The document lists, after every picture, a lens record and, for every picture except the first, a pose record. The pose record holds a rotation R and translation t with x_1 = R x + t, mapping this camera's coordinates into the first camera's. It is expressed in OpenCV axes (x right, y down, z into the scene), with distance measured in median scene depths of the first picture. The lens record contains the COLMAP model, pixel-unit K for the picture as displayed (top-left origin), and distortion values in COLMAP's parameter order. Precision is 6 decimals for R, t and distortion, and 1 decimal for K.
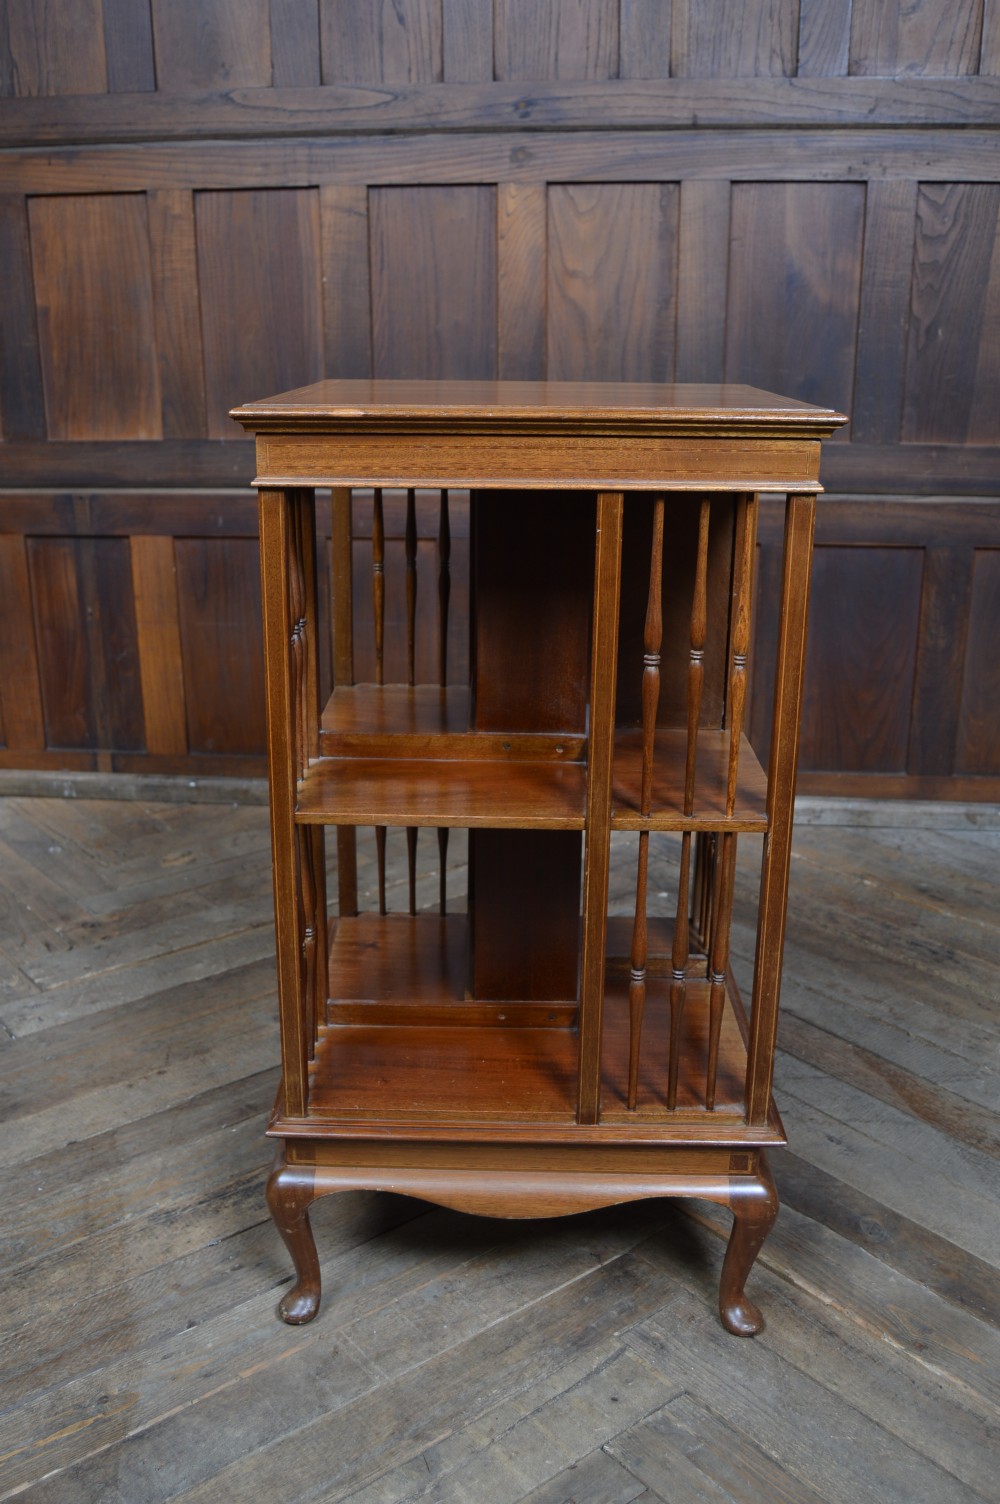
lens RADIAL K [[1376.7, 0, 469.9], [0, 1376.7, 749.1], [0, 0, 1]] dist [-0.060391, 0.000000]
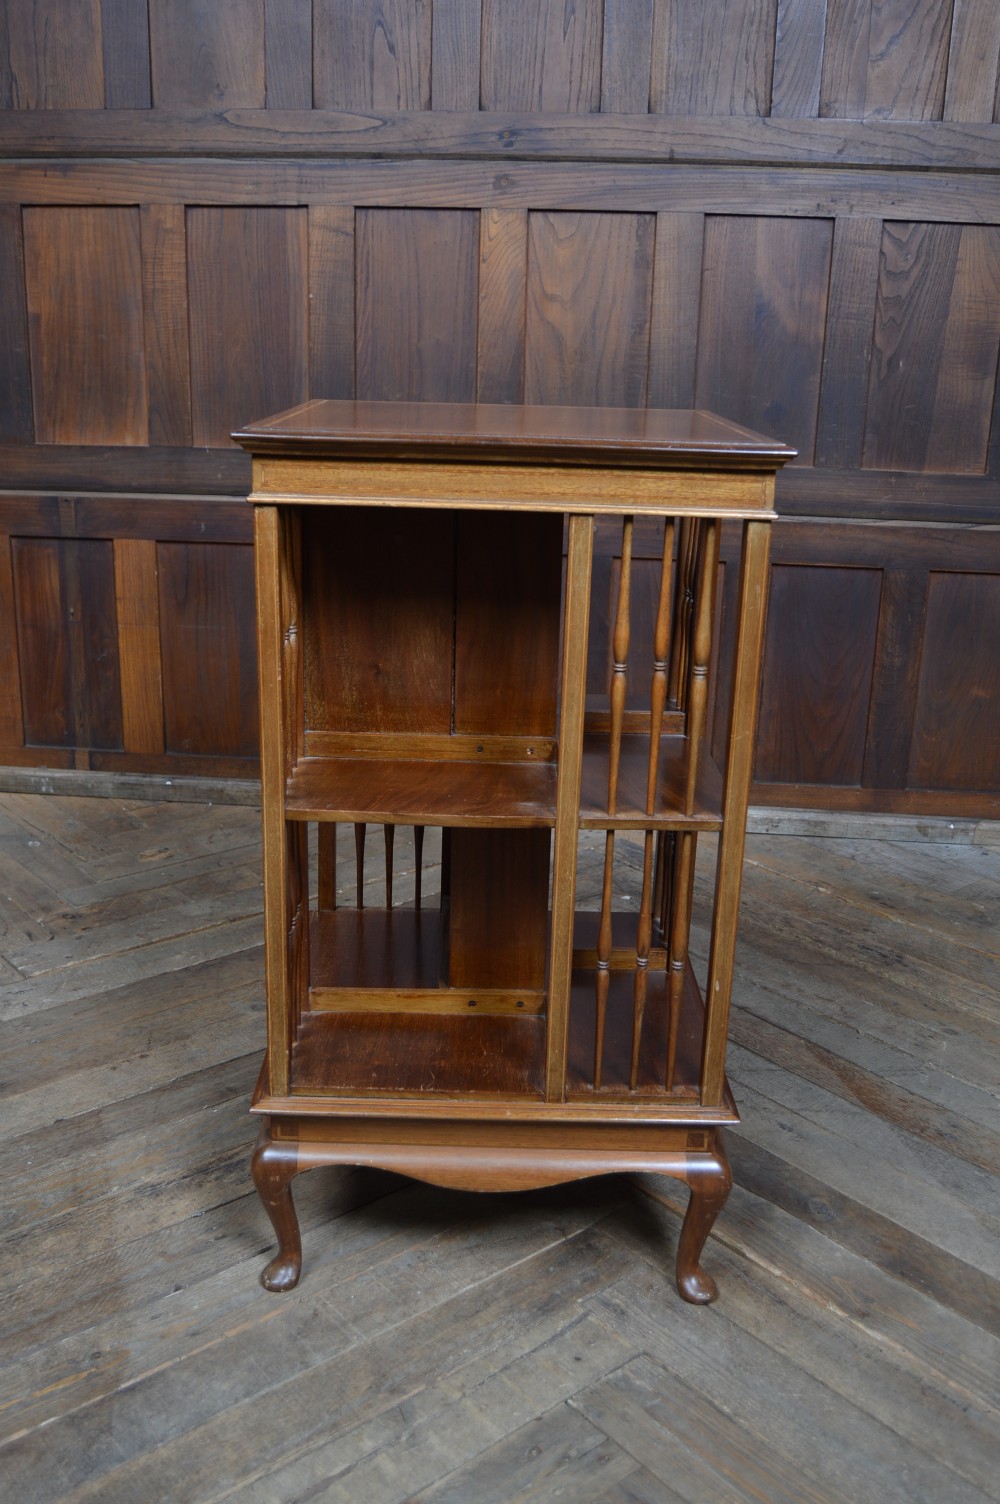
lens RADIAL K [[1389.6, 0, 470.1], [0, 1389.6, 742.5], [0, 0, 1]] dist [-0.059936, 0.000000]
pose [[0.999327, 0.021168, 0.029964, -0.012202], [-0.020794, 0.999703, -0.012724, 0.005440], [-0.030224, 0.012092, 0.999470, -0.049484]]
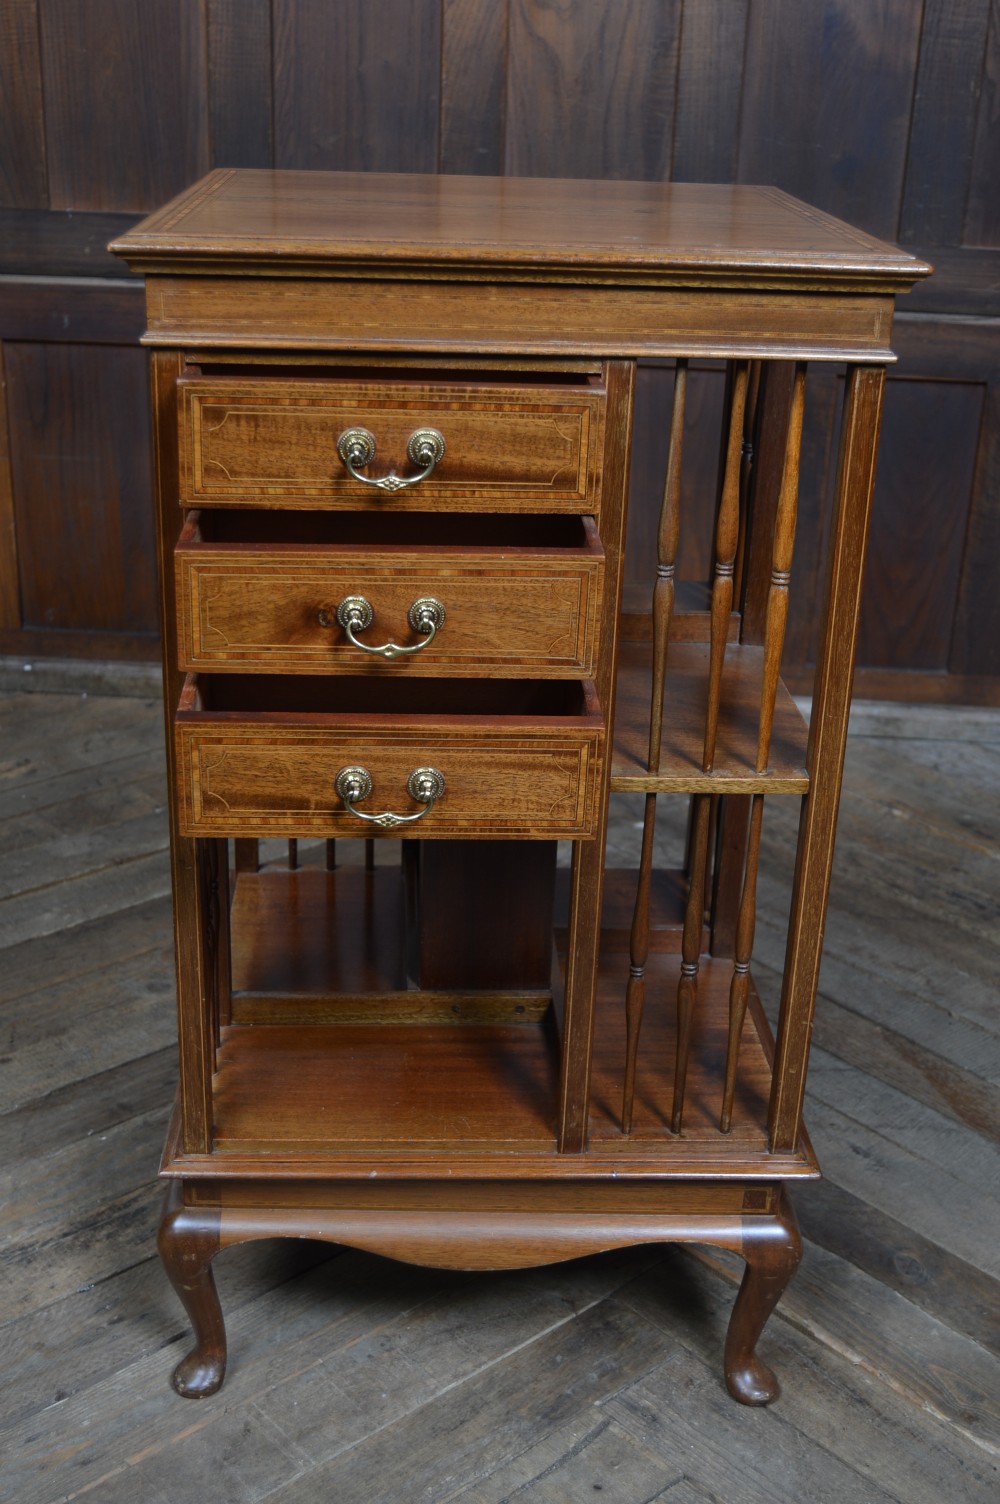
lens RADIAL K [[1772.7, 0, 475.3], [0, 1772.7, 755.4], [0, 0, 1]] dist [-0.049655, 0.000000]
pose [[0.997698, 0.013371, 0.066481, -0.024161], [-0.019537, 0.995477, 0.092978, -0.029179], [-0.064937, -0.094062, 0.993446, 0.004394]]
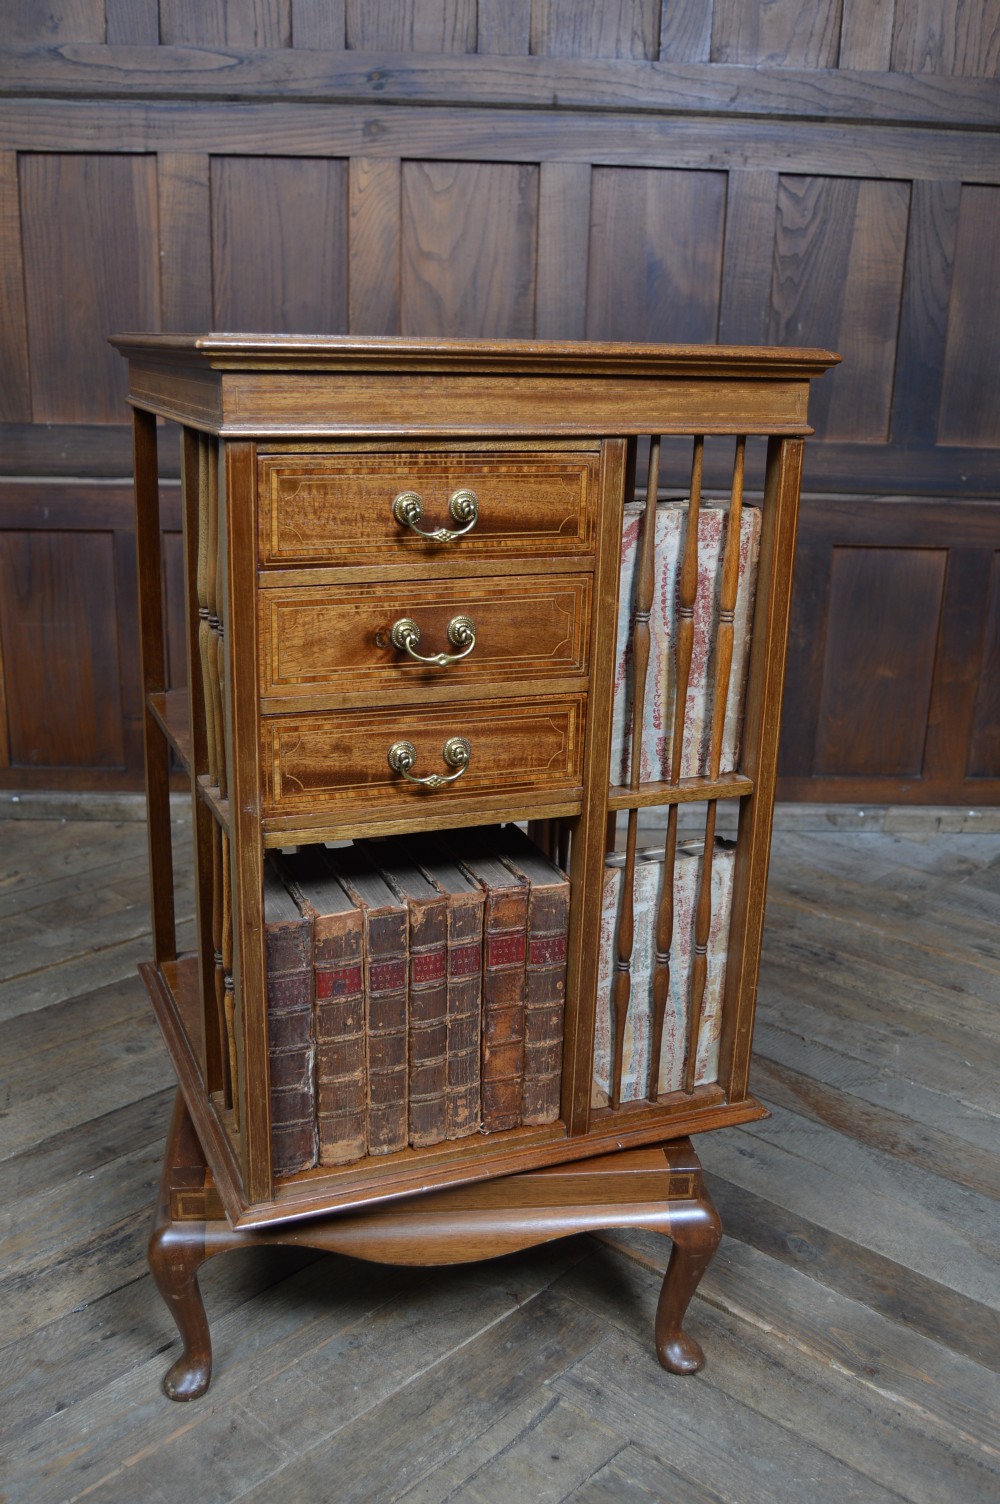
lens RADIAL K [[1376.7, 0, 474.8], [0, 1376.7, 745.0], [0, 0, 1]] dist [-0.060391, 0.000000]
pose [[0.989189, -0.011577, 0.146188, -0.041588], [0.014494, 0.999716, -0.018904, 0.014857], [-0.145928, 0.020819, 0.989076, 0.067015]]
